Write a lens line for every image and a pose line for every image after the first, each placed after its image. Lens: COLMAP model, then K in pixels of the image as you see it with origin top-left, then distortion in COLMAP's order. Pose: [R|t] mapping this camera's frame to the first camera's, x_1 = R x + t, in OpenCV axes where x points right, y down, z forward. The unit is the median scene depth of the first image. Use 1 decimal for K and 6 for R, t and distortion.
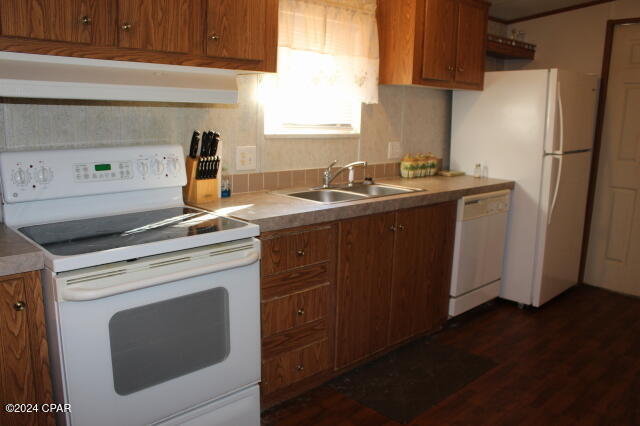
lens RADIAL K [[536.3, 0, 319.4], [0, 536.3, 220.6], [0, 0, 1]] dist [-0.153718, 0.142365]
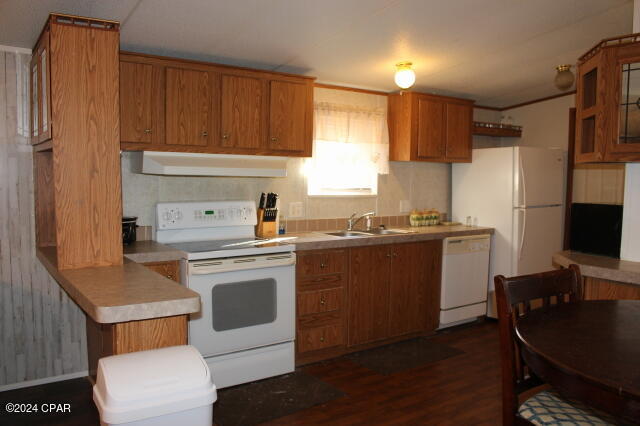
lens RADIAL K [[536.3, 0, 319.4], [0, 536.3, 220.6], [0, 0, 1]] dist [-0.153718, 0.142365]
pose [[0.988738, 0.001205, -0.149655, 0.161356], [-0.019188, 0.992735, -0.118779, 0.095832], [0.148425, 0.120313, 0.981578, -0.512529]]
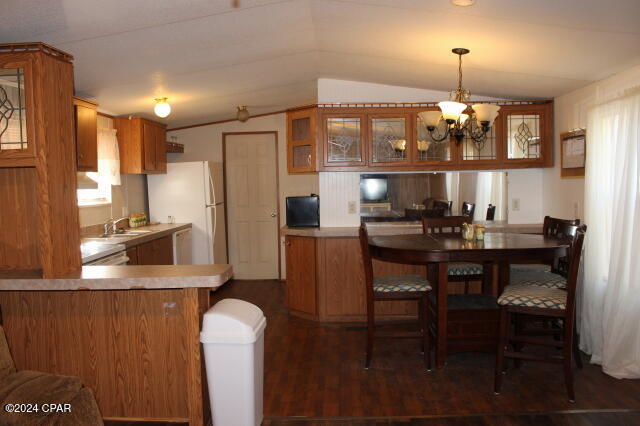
lens RADIAL K [[536.3, 0, 319.4], [0, 536.3, 220.6], [0, 0, 1]] dist [-0.153718, 0.142365]
pose [[0.722039, -0.088899, 0.686117, -0.694794], [0.174947, 0.982941, -0.056749, 0.119888], [-0.669367, 0.161009, 0.725275, -0.752334]]
